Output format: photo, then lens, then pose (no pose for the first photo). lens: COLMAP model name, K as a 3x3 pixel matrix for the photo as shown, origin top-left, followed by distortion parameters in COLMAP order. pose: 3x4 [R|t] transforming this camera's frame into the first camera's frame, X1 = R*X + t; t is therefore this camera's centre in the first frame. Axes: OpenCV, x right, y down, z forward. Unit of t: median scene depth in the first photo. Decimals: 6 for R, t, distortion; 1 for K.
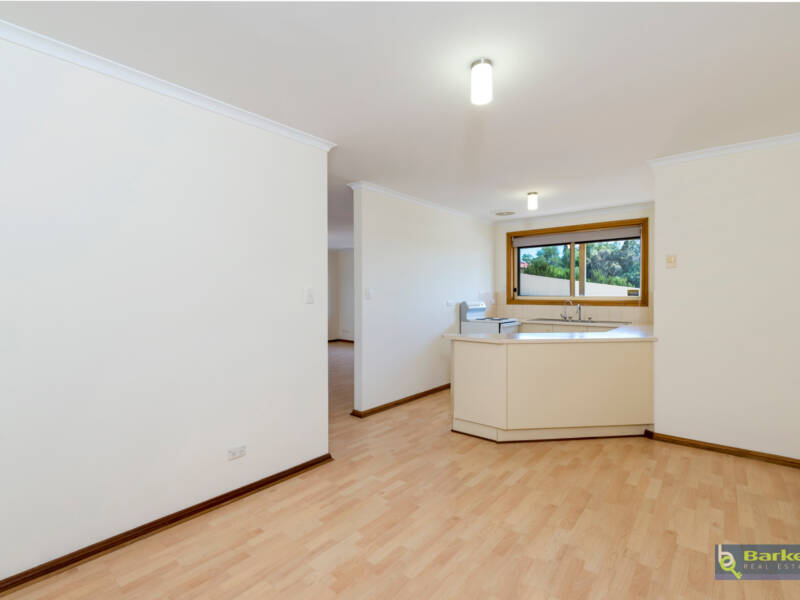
lens RADIAL K [[391.3, 0, 397.4], [0, 391.3, 298.6], [0, 0, 1]] dist [0.006988, -0.000430]
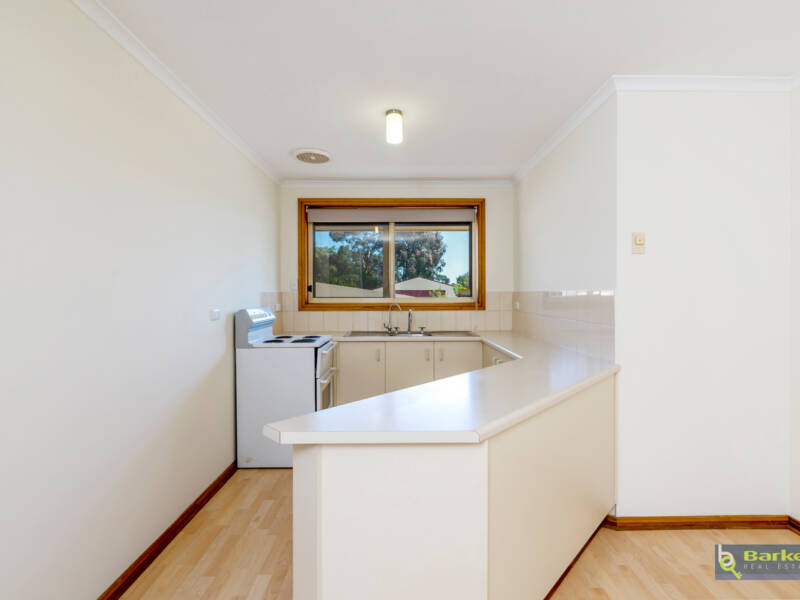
lens RADIAL K [[391.3, 0, 400.6], [0, 391.3, 295.5], [0, 0, 1]] dist [0.006988, -0.000430]
pose [[0.763297, -0.005167, 0.646028, -0.005710], [0.010660, 0.999933, -0.004598, -0.006797], [-0.645960, 0.010396, 0.763300, 0.461083]]
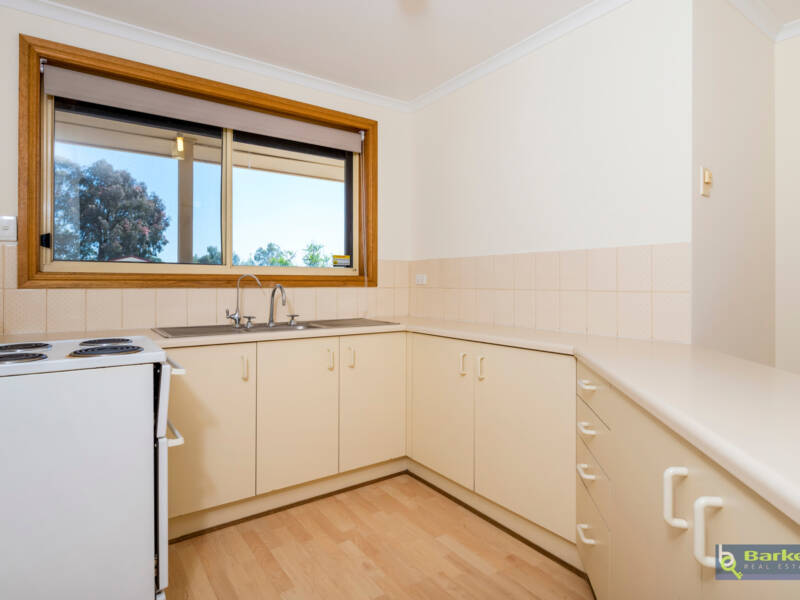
lens RADIAL K [[461.5, 0, 405.3], [0, 461.5, 286.2], [0, 0, 1]] dist [-0.009192, 0.000158]
pose [[0.265913, -0.005447, 0.963982, 0.038611], [0.008212, 0.999961, 0.003385, 0.016209], [-0.963962, 0.007016, 0.265947, 0.728314]]
